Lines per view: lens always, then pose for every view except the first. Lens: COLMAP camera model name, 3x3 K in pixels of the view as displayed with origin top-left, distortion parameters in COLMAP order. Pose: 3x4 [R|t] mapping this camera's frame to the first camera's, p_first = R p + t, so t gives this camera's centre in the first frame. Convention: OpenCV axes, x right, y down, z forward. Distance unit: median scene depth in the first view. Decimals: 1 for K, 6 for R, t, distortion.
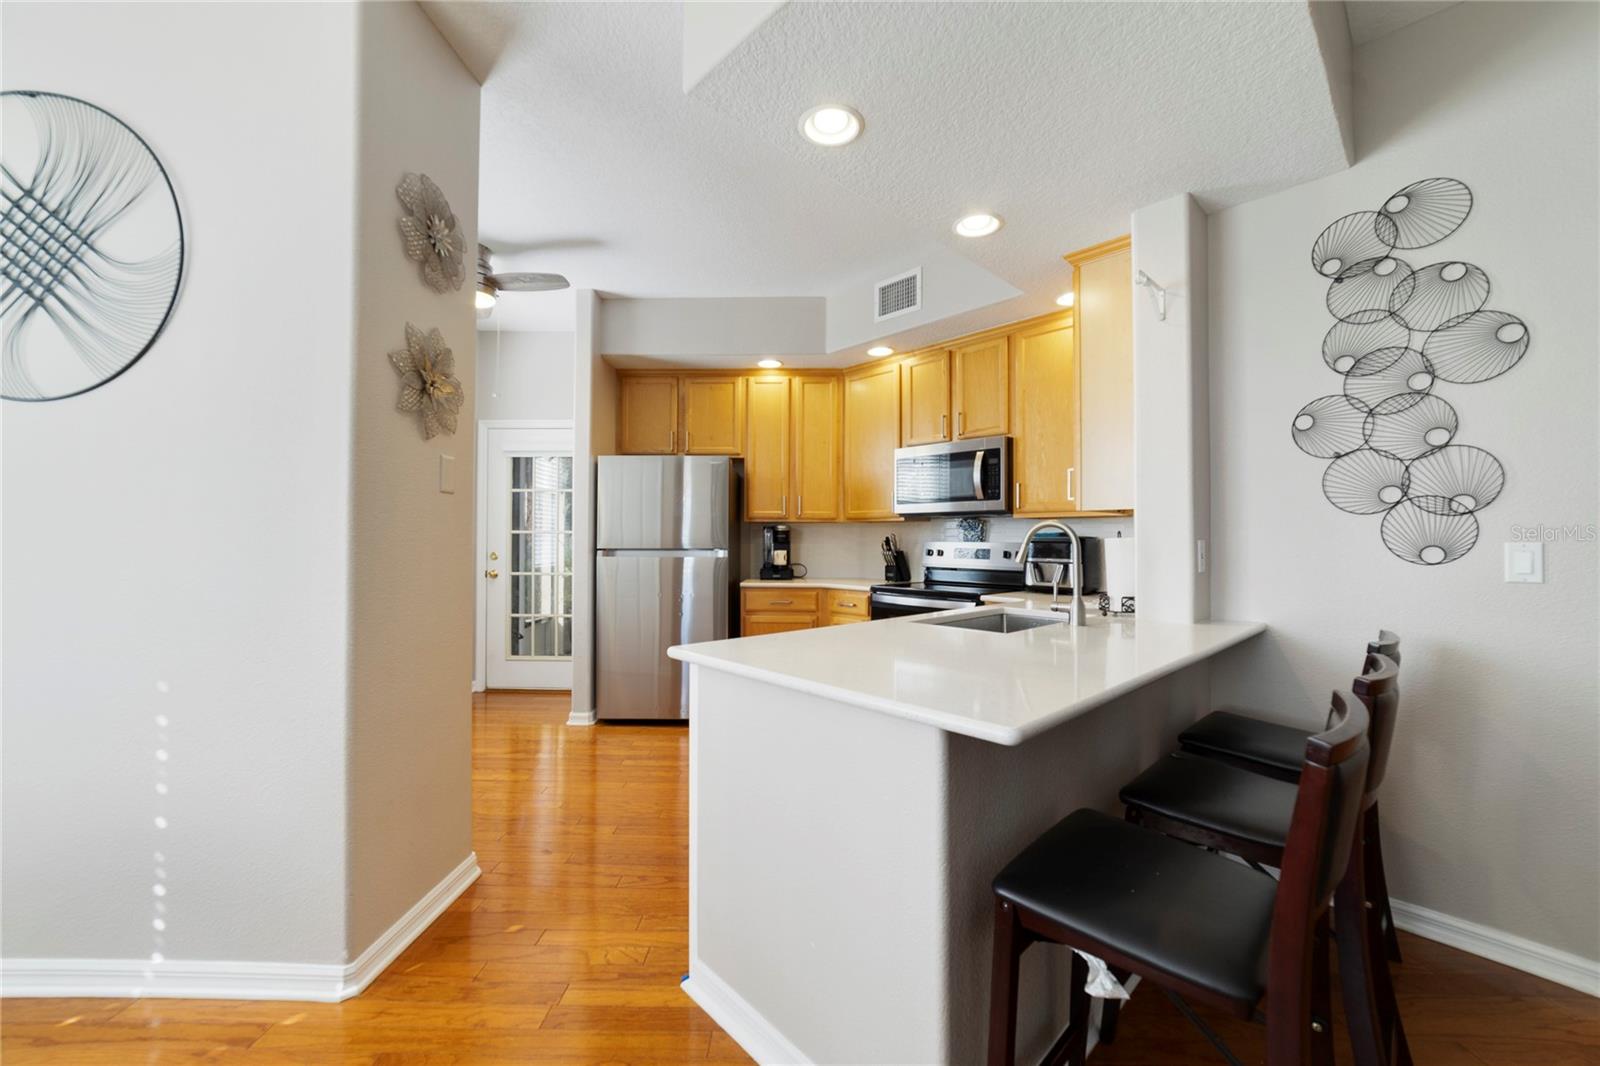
lens RADIAL K [[625.1, 0, 805.9], [0, 625.1, 535.9], [0, 0, 1]] dist [-0.017072, 0.008071]
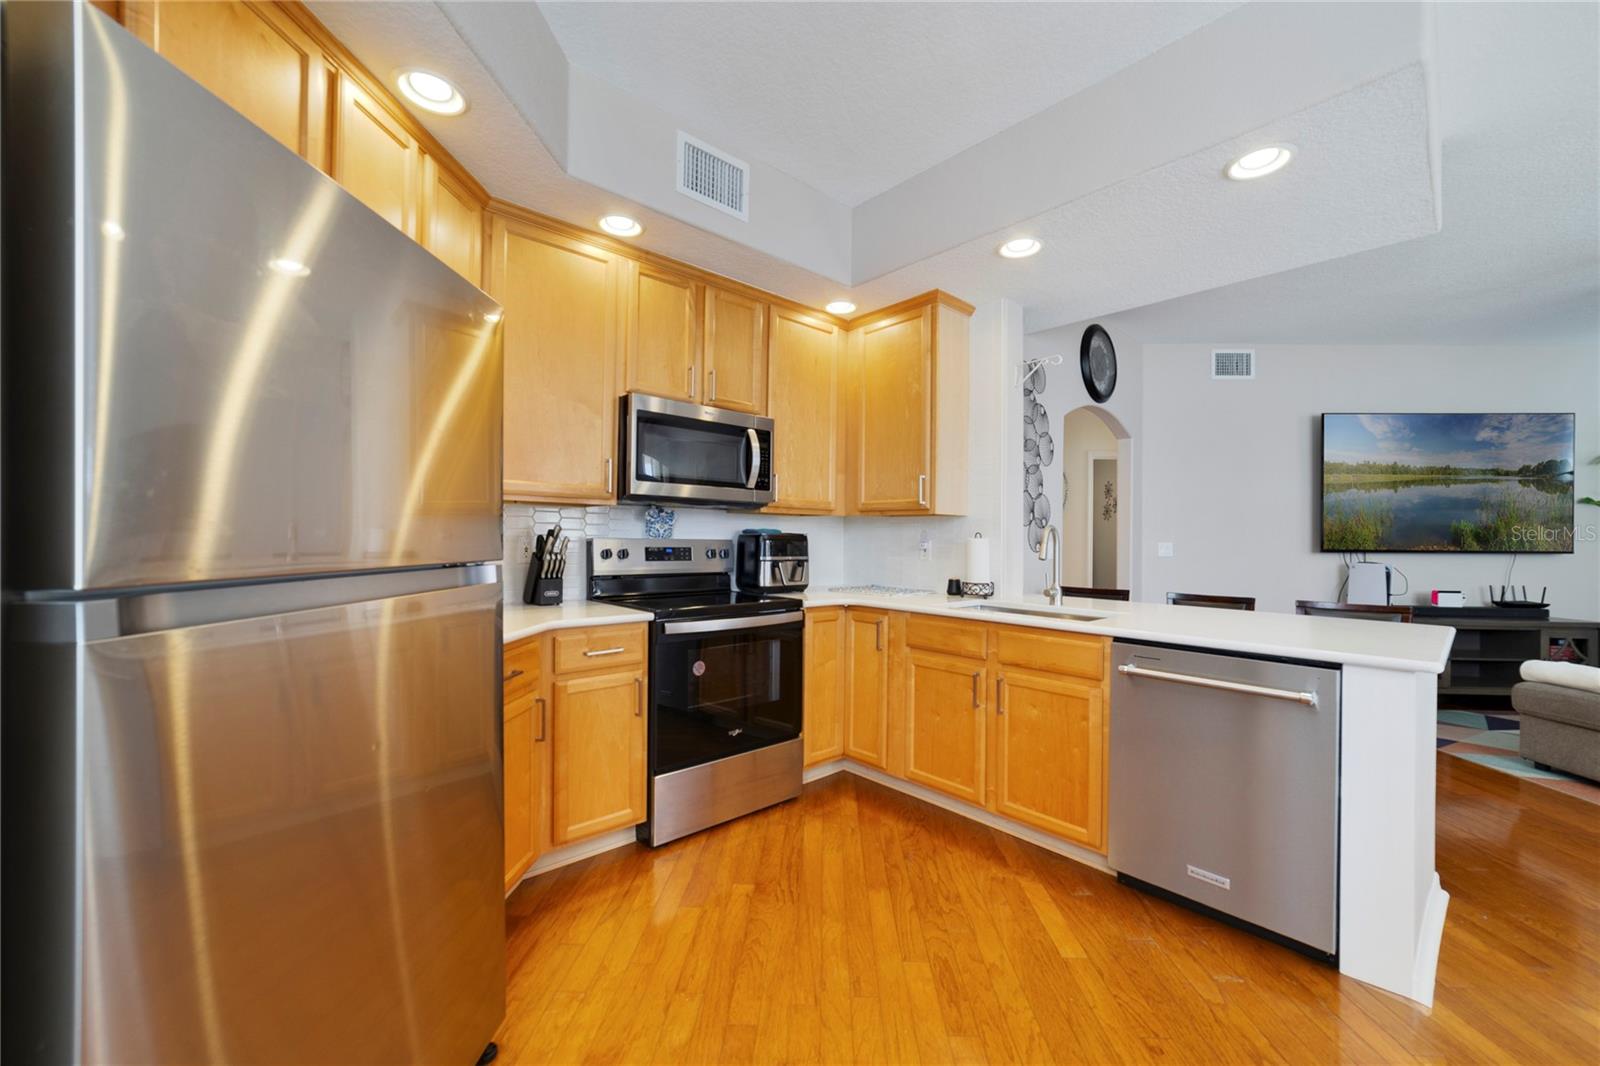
lens RADIAL K [[625.1, 0, 805.9], [0, 625.1, 535.9], [0, 0, 1]] dist [-0.017072, 0.008071]
pose [[0.017403, 0.002091, 0.999846, -1.279576], [-0.017722, 0.999841, -0.001782, 0.012896], [-0.999691, -0.017688, 0.017437, 2.136036]]
